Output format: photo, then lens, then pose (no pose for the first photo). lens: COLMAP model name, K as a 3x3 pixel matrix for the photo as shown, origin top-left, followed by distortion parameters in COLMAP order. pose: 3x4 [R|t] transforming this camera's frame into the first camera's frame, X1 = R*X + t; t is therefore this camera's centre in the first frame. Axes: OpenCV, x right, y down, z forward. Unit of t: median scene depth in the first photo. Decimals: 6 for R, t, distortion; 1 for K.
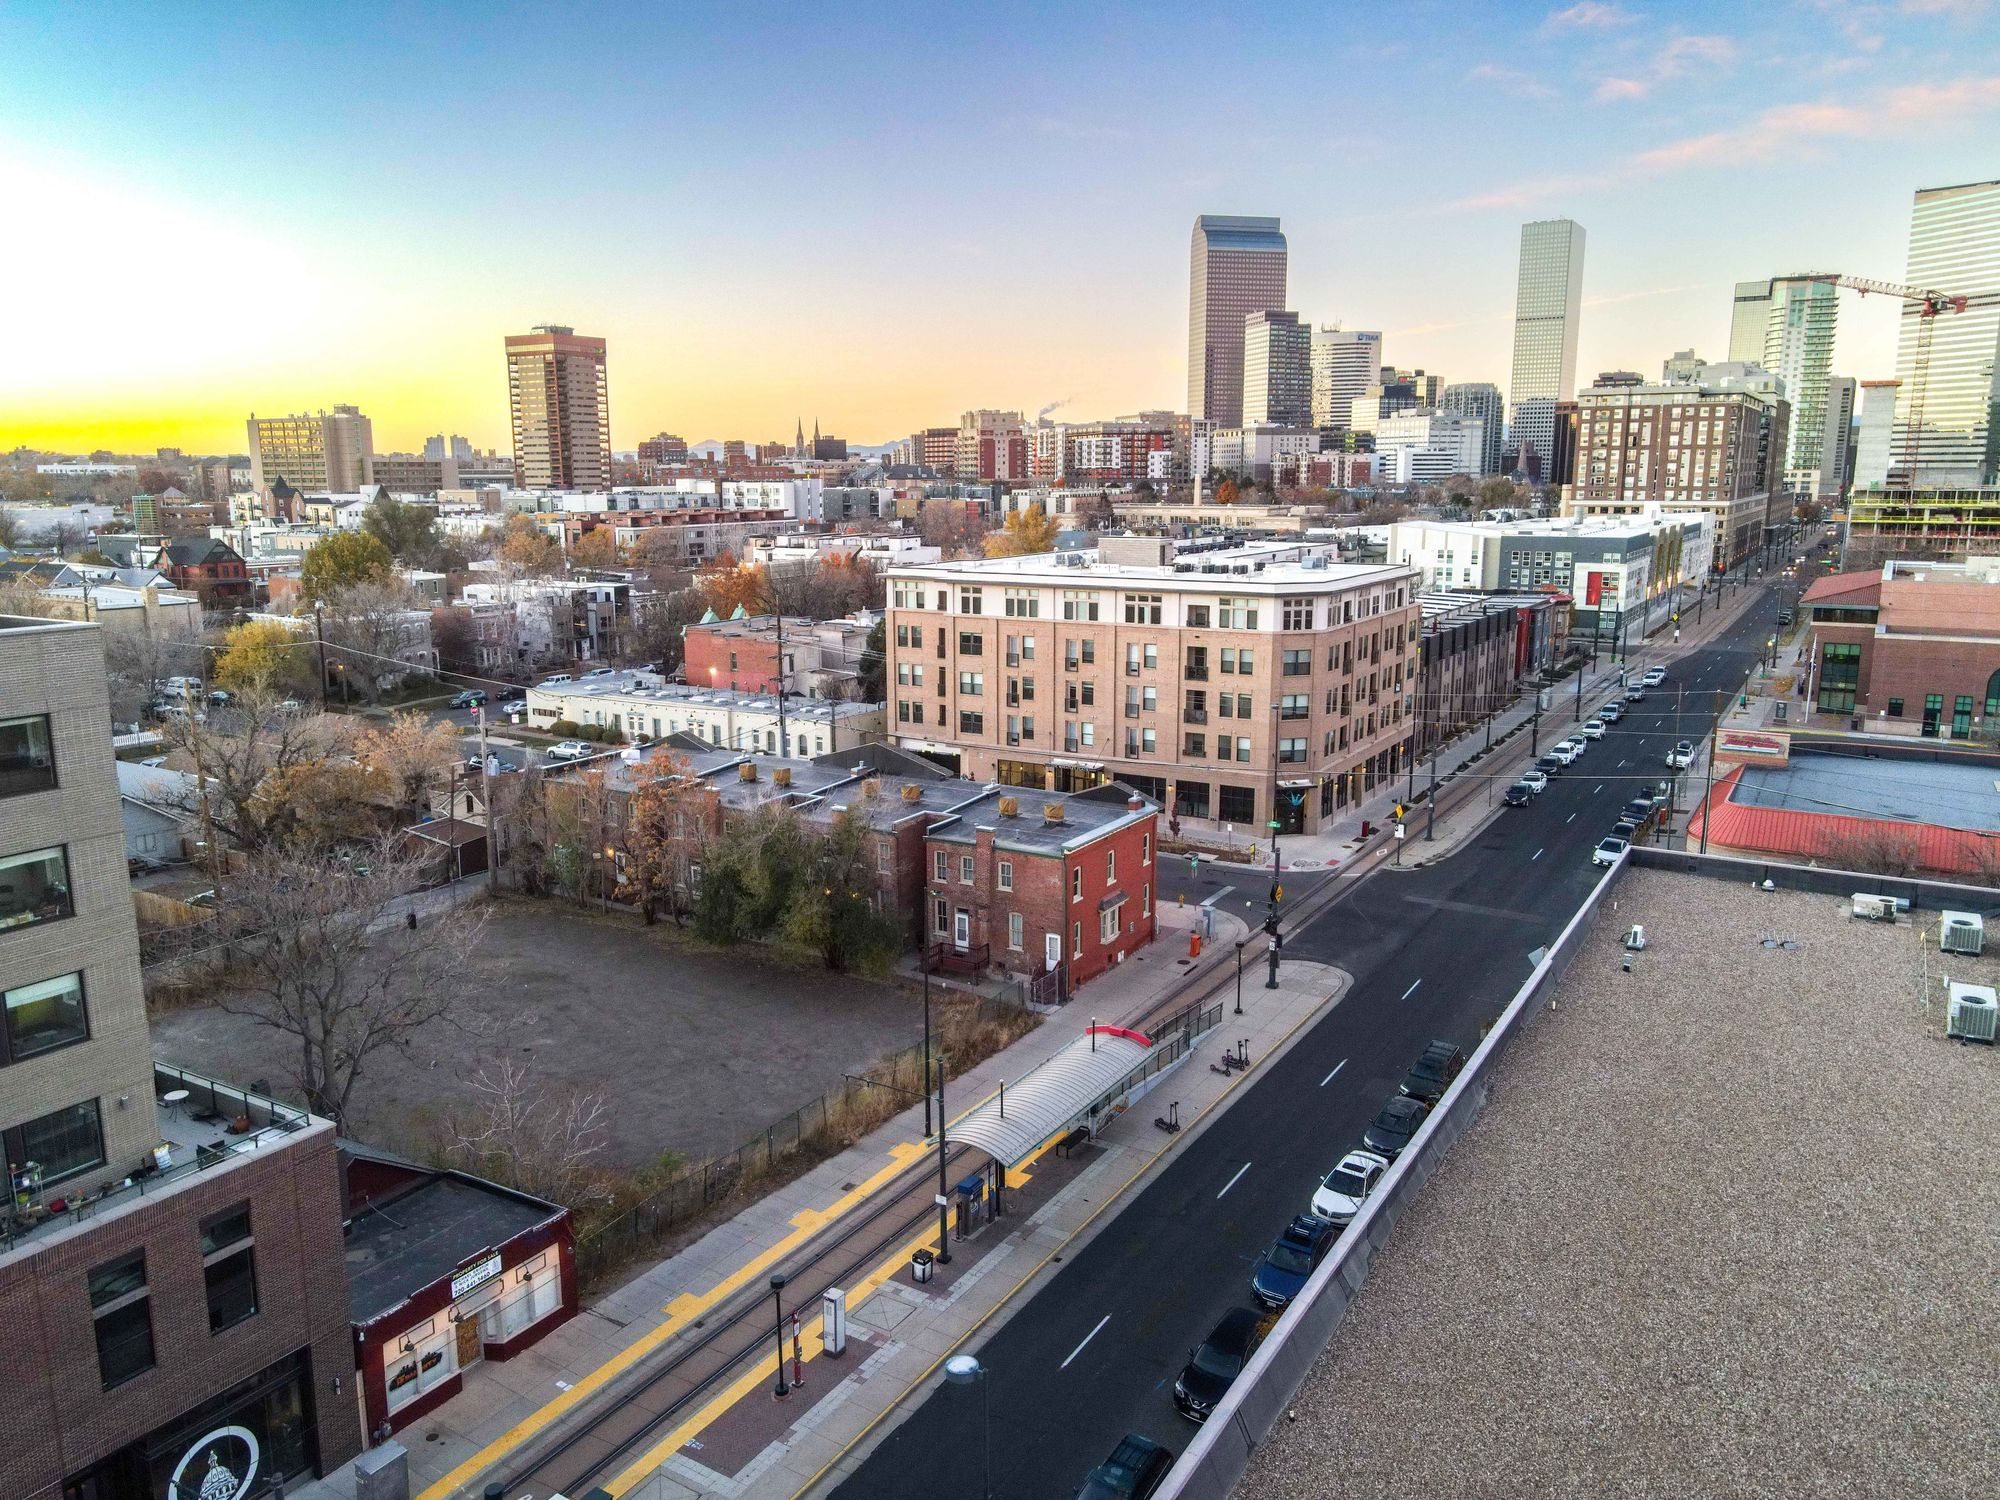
lens RADIAL K [[1460.1, 0, 983.8], [0, 1460.1, 761.3], [0, 0, 1]] dist [0.021535, -0.014822]
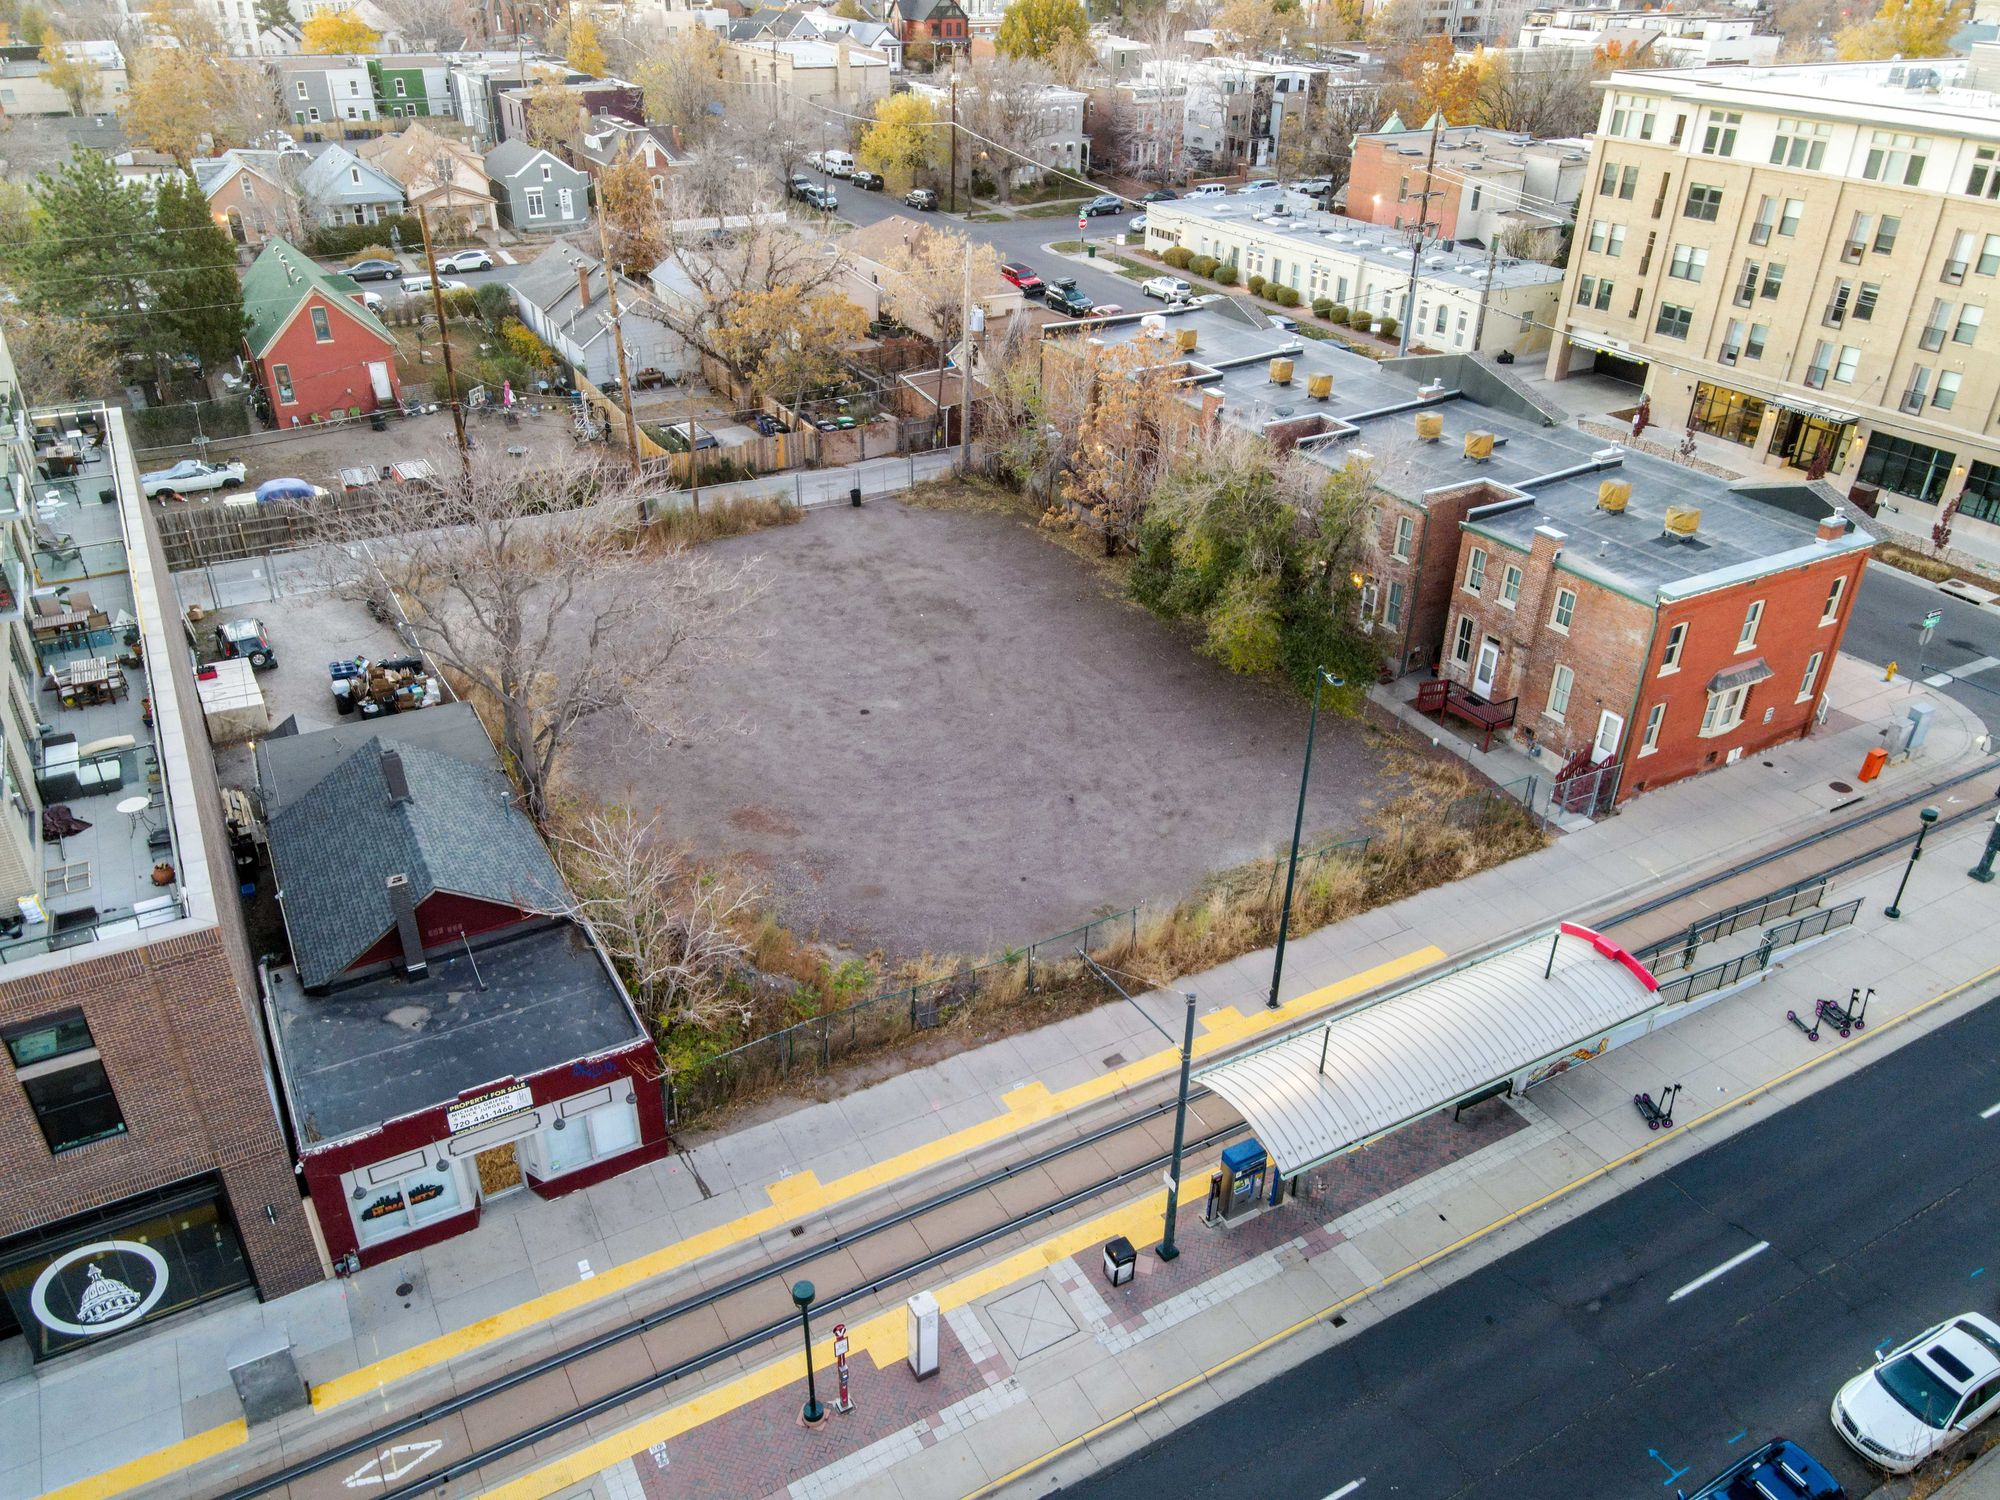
lens RADIAL K [[1460.1, 0, 989.9], [0, 1460.1, 753.5], [0, 0, 1]] dist [0.021535, -0.014822]
pose [[0.873653, 0.254842, -0.414471, 0.054295], [-0.111219, 0.933904, 0.339786, -0.038722], [0.473668, -0.250758, 0.844251, 0.210249]]
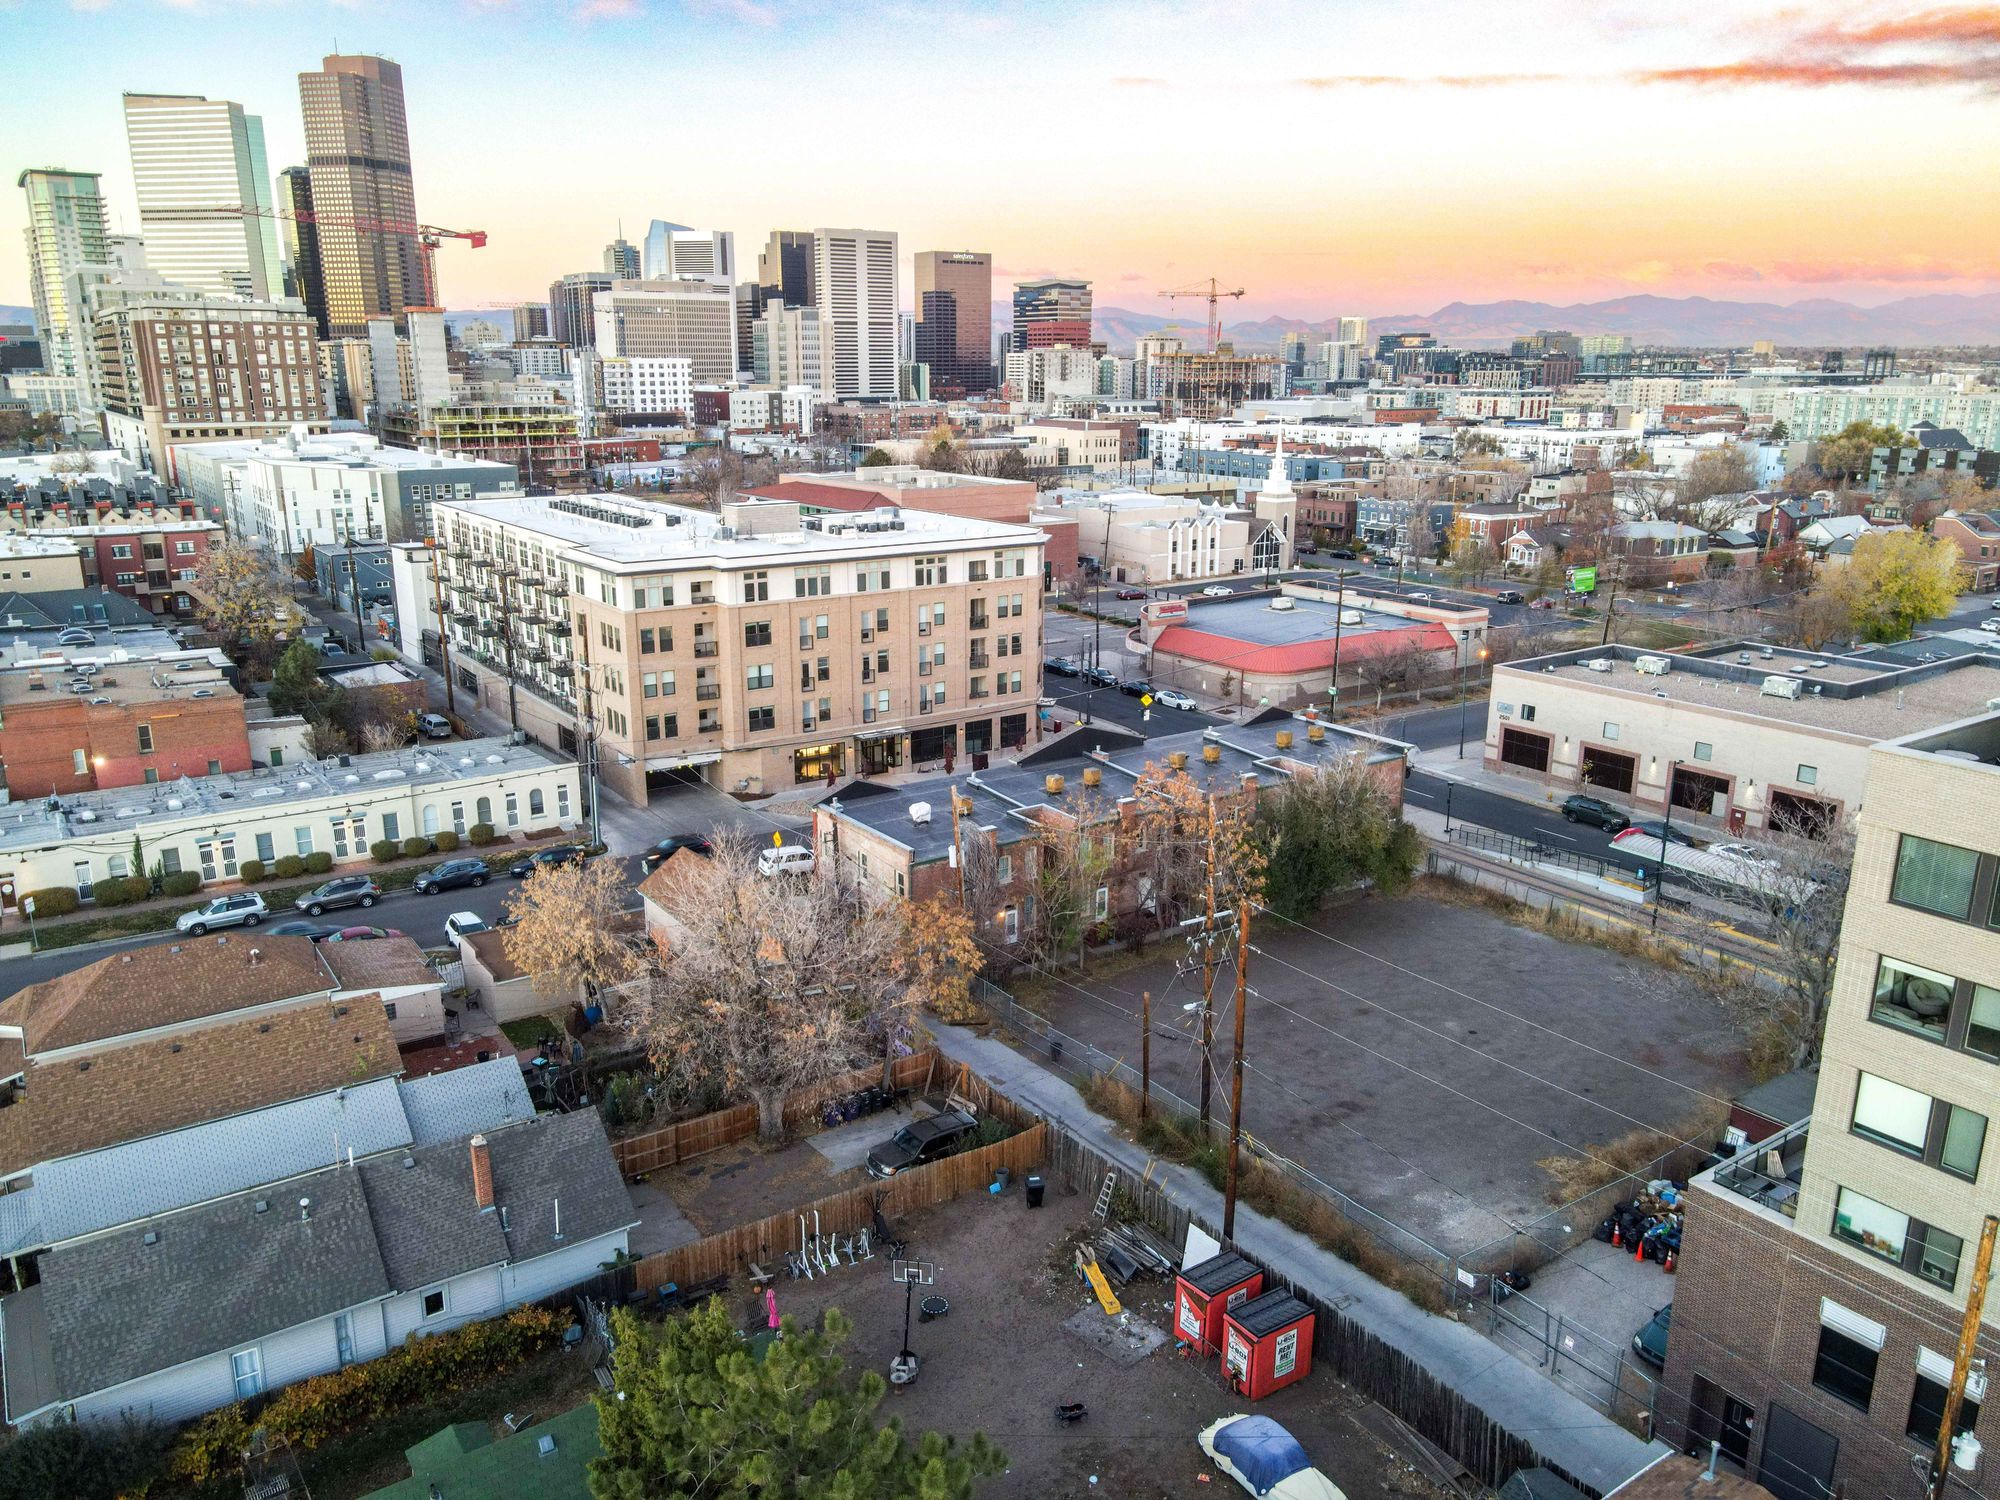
lens RADIAL K [[1460.1, 0, 994.5], [0, 1460.1, 761.2], [0, 0, 1]] dist [0.021535, -0.014822]
pose [[0.410787, -0.235540, 0.880781, -0.833914], [0.176599, 0.968313, 0.176584, -0.149647], [-0.894464, 0.083007, 0.439367, 0.507979]]
